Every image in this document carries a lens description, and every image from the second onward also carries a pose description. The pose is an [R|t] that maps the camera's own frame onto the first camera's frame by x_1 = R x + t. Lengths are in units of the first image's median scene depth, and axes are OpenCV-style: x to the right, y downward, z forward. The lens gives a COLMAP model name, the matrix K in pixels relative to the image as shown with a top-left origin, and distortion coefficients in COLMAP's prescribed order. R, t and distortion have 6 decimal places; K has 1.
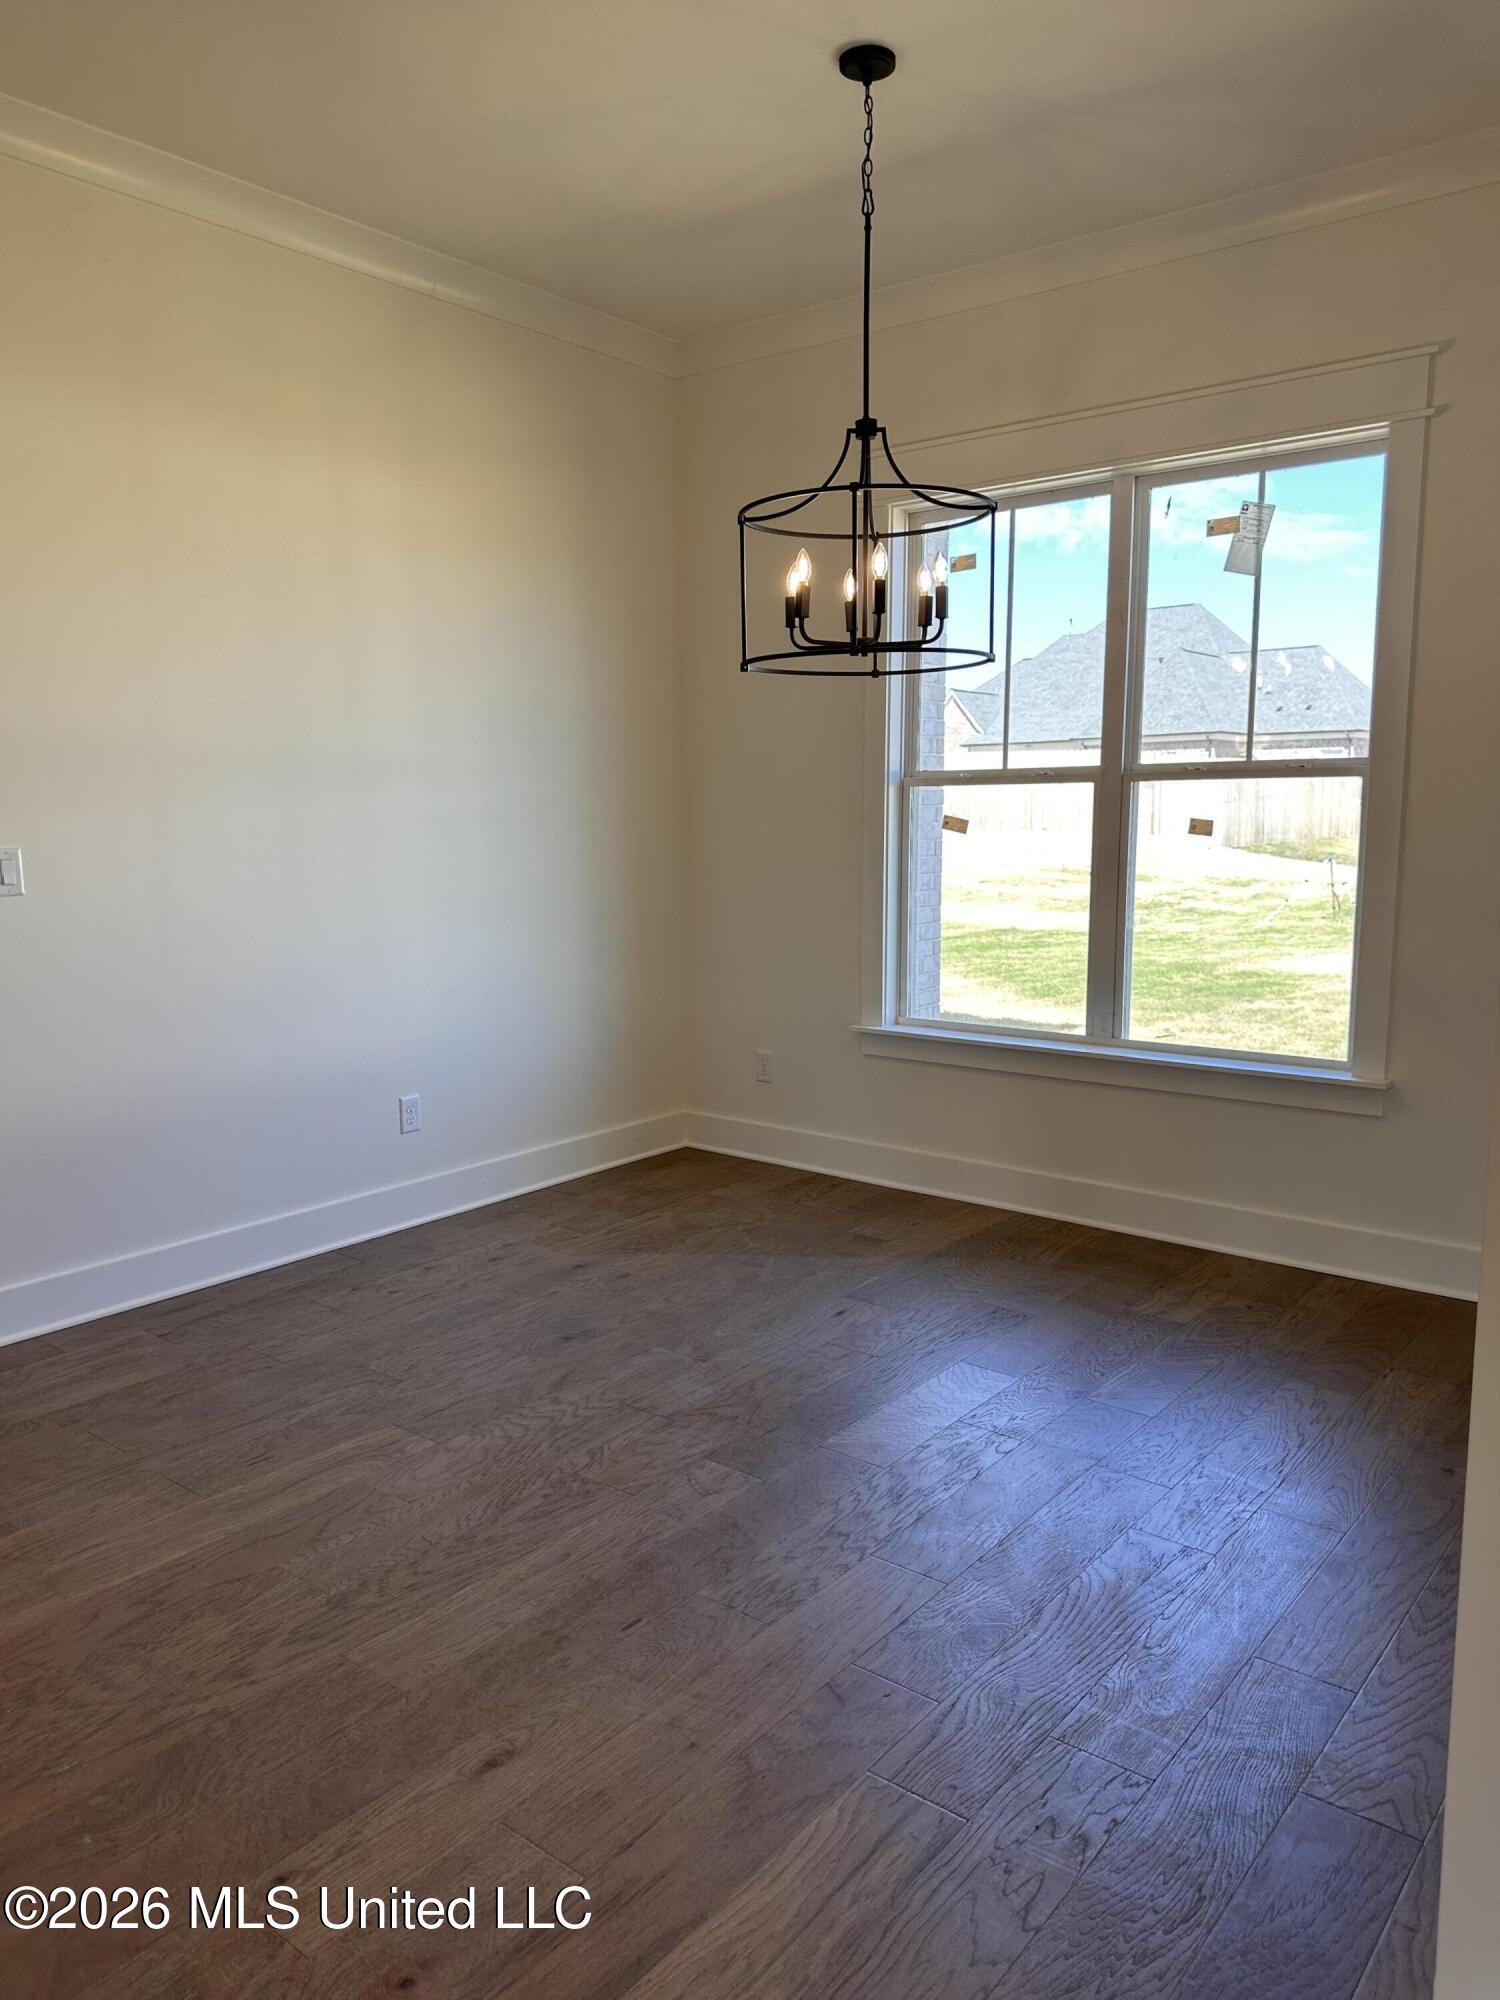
lens RADIAL K [[1424.9, 0, 762.6], [0, 1424.9, 982.4], [0, 0, 1]] dist [0.042349, -0.021305]
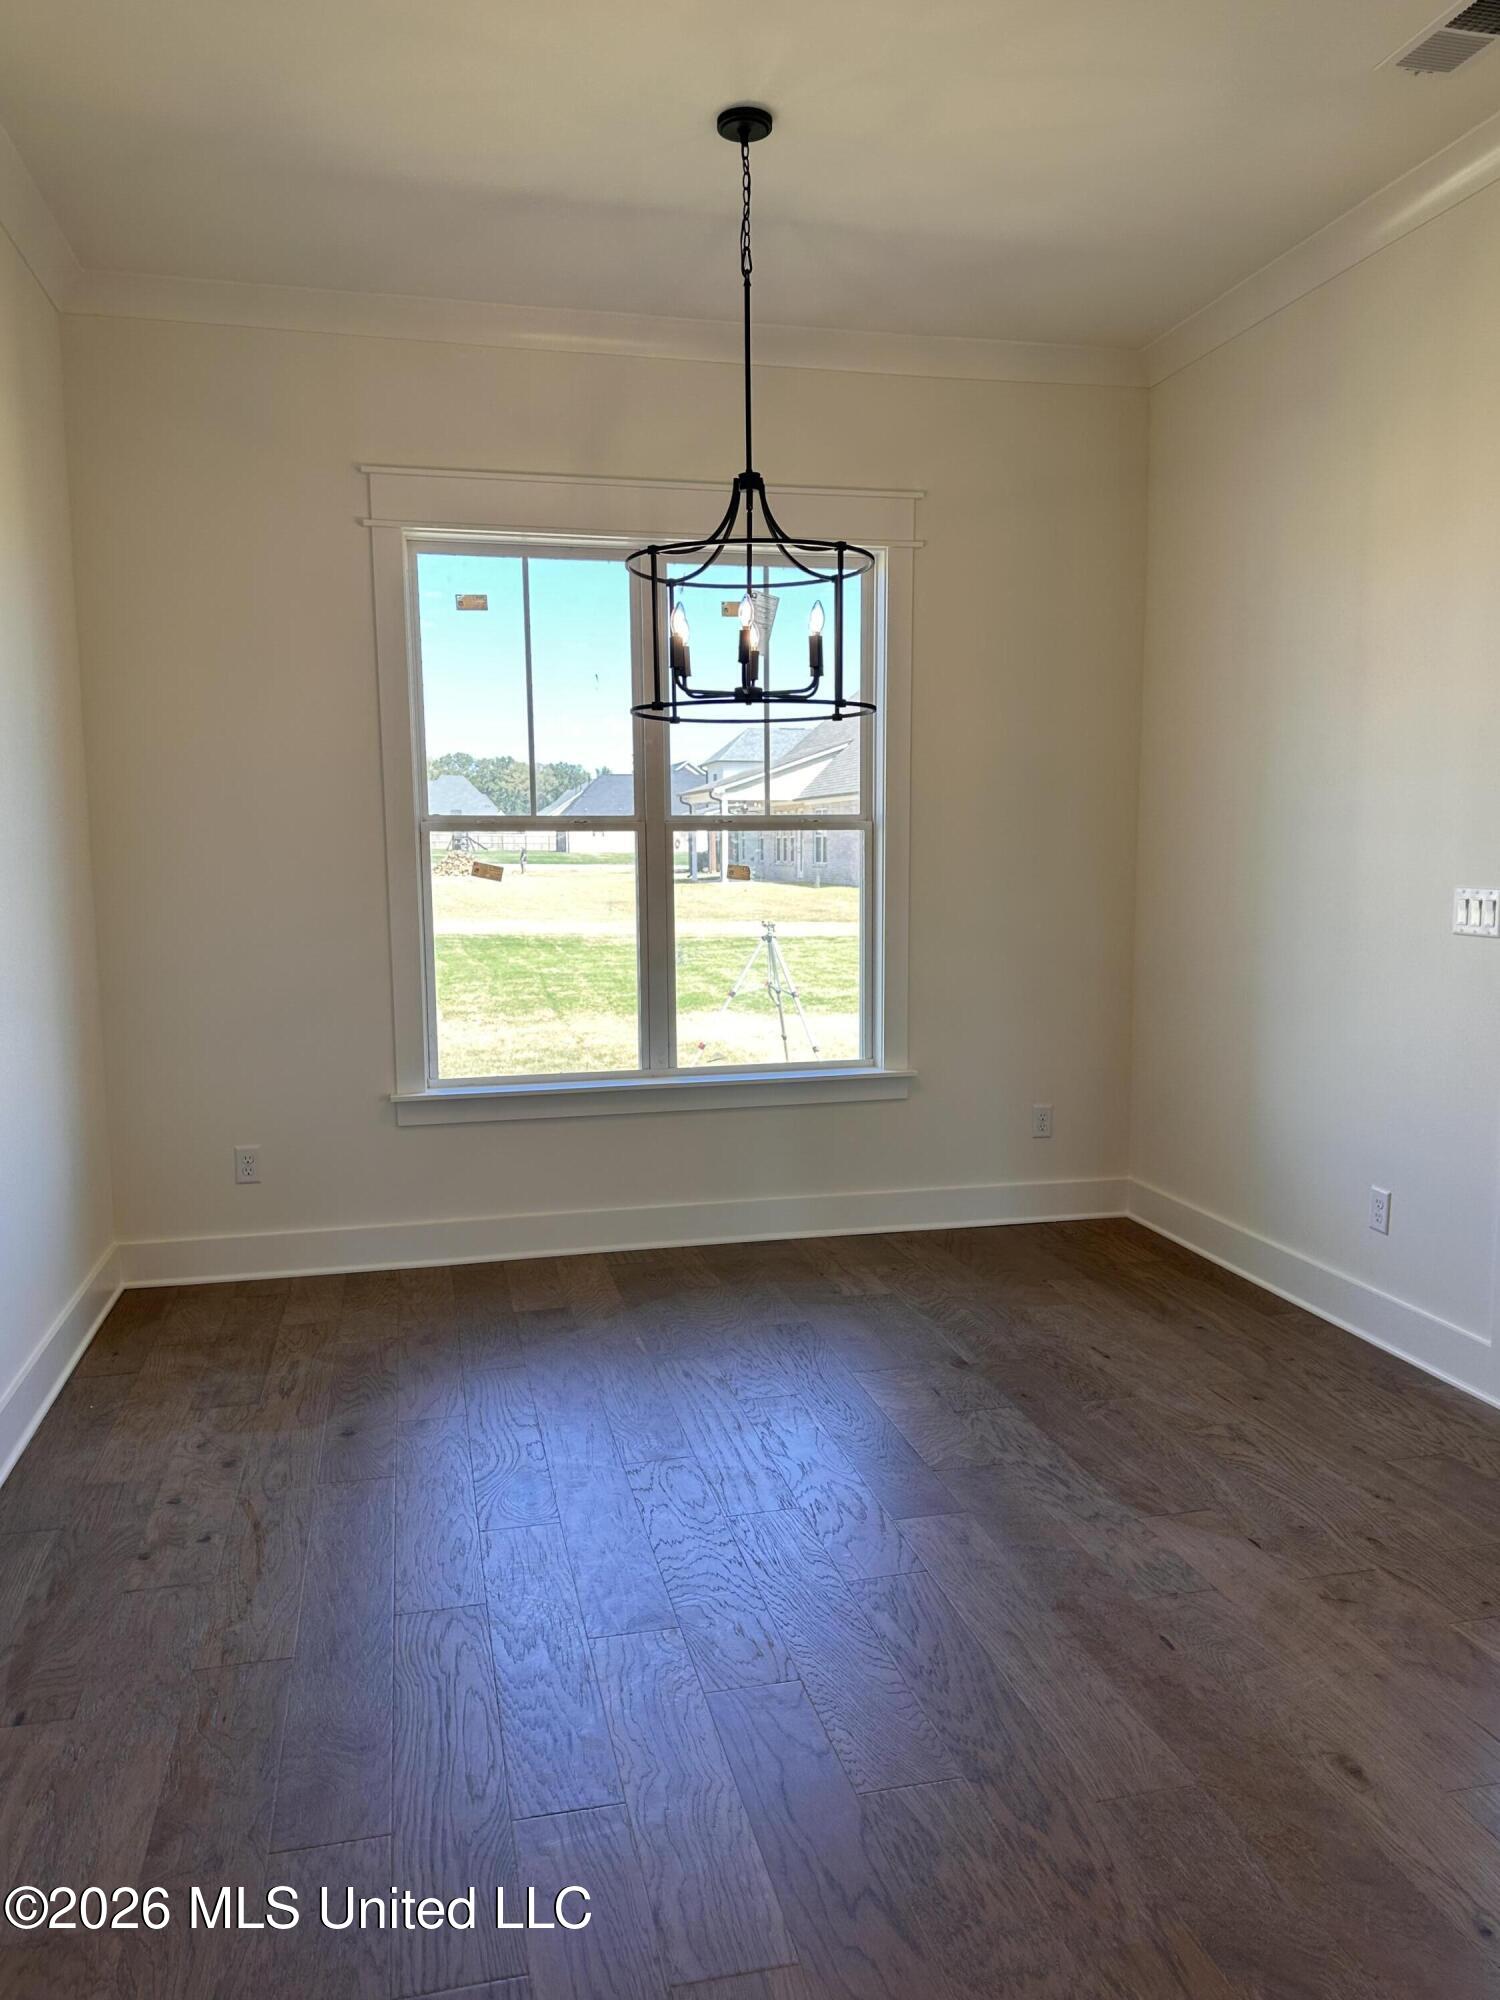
lens RADIAL K [[1424.9, 0, 720.4], [0, 1424.9, 988.8], [0, 0, 1]] dist [0.042349, -0.021305]
pose [[0.625827, -0.084705, 0.775349, -0.581725], [0.105483, 0.994144, 0.023467, -0.043185], [-0.772796, 0.067100, 0.631097, 0.309641]]
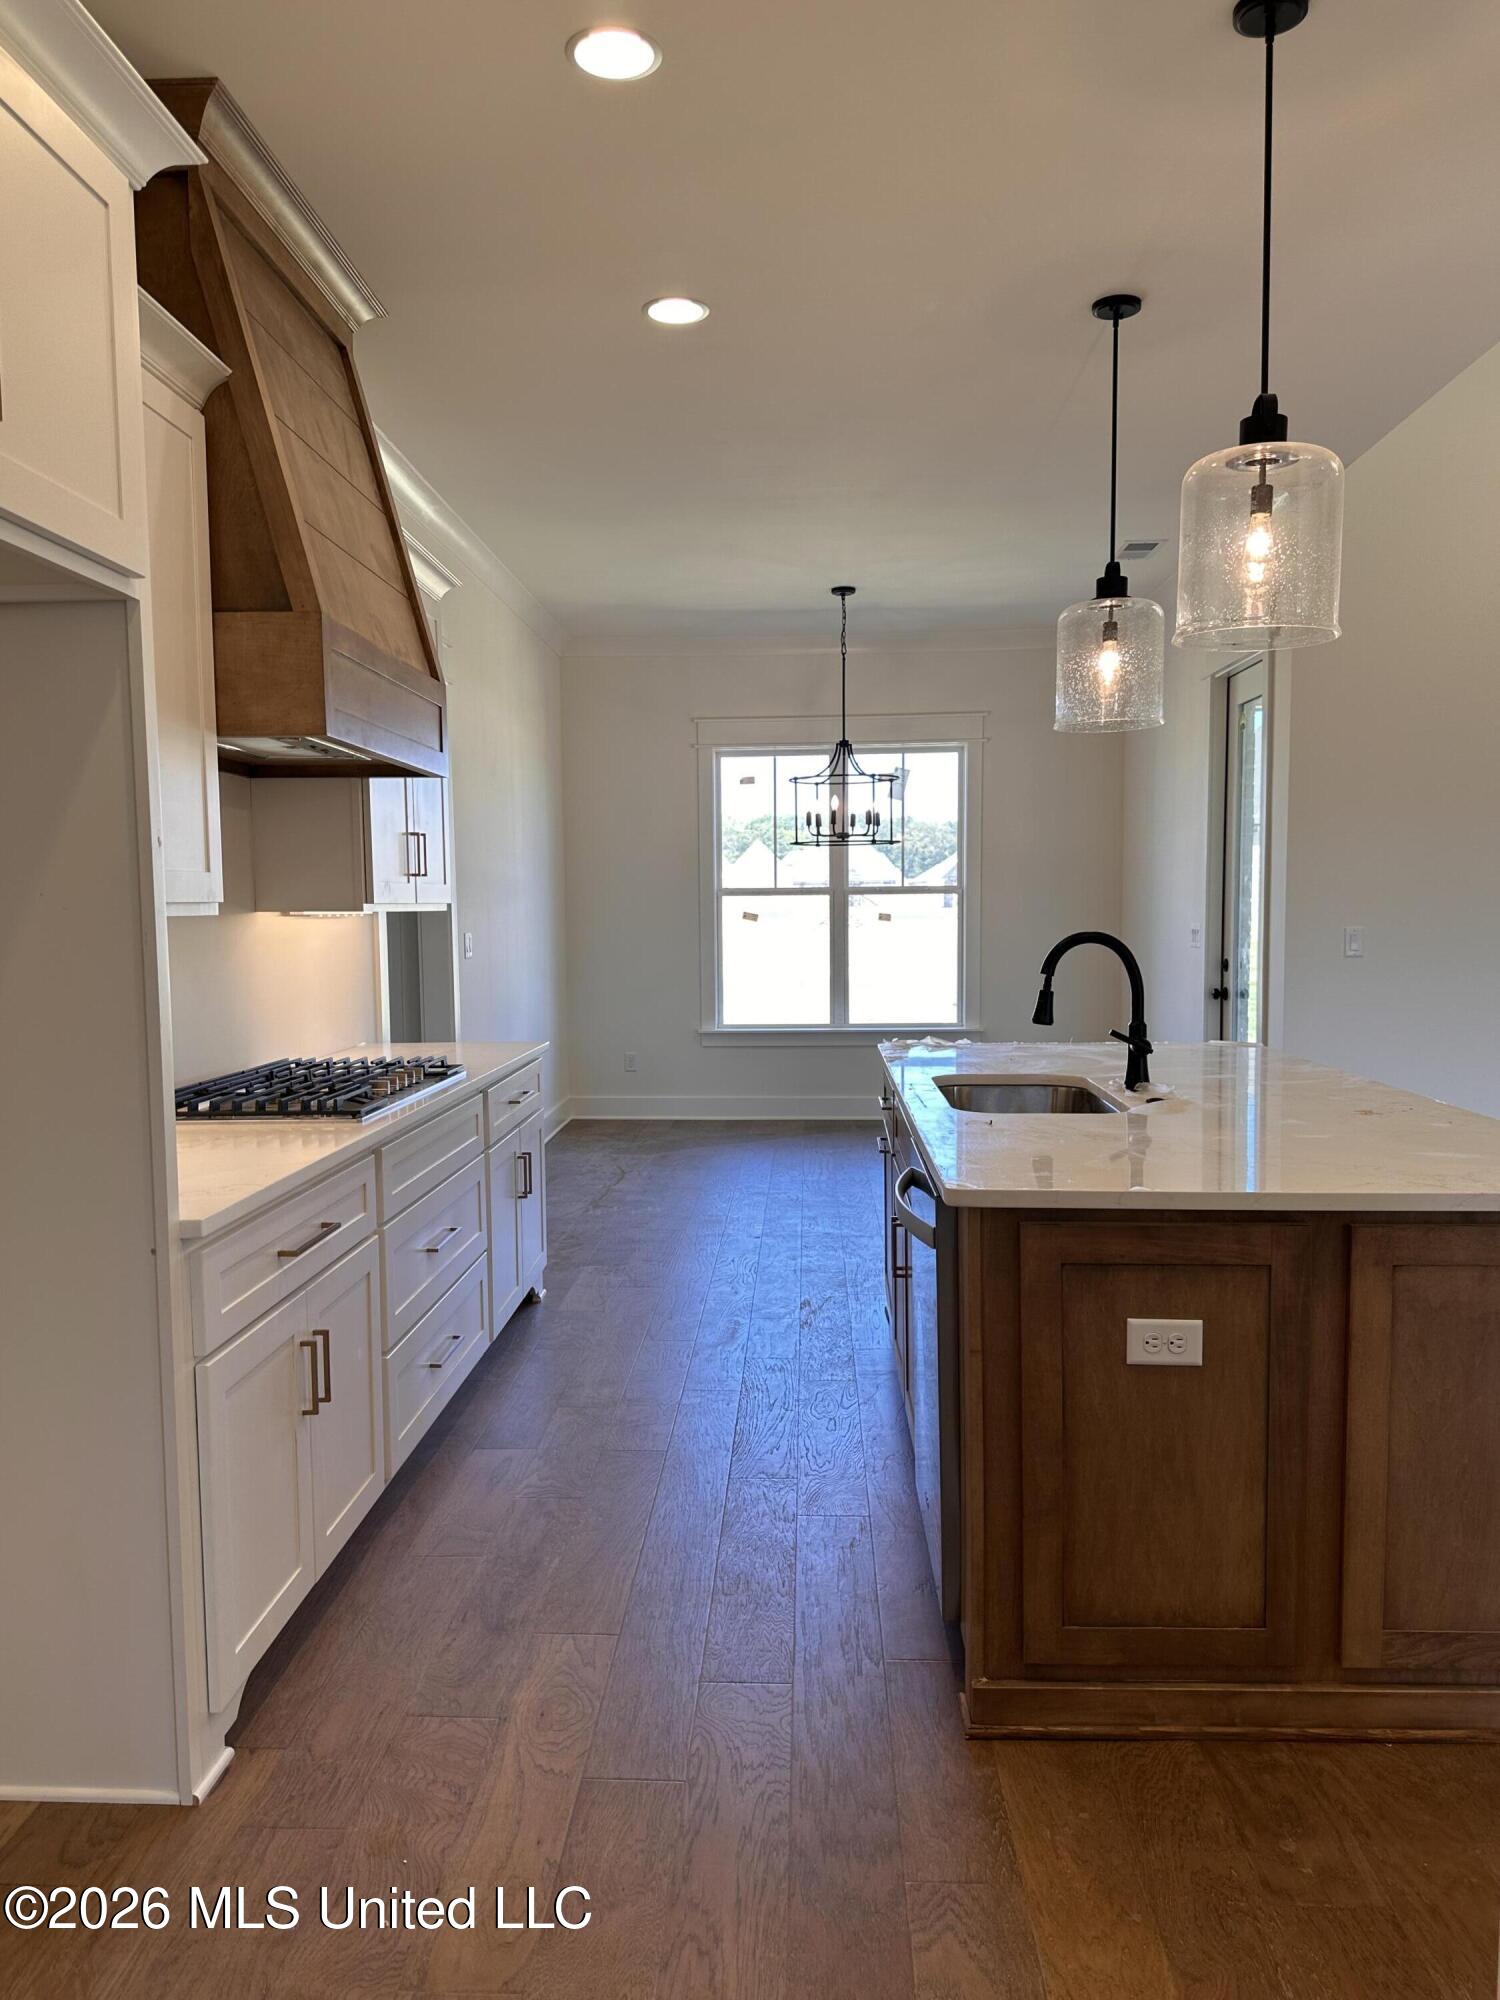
lens RADIAL K [[1424.9, 0, 744.3], [0, 1424.9, 1007.1], [0, 0, 1]] dist [0.042349, -0.021305]
pose [[0.807940, -0.043463, 0.587659, -1.092506], [0.079888, 0.996148, -0.036160, 0.081999], [-0.583824, 0.076162, 0.808300, -0.555122]]
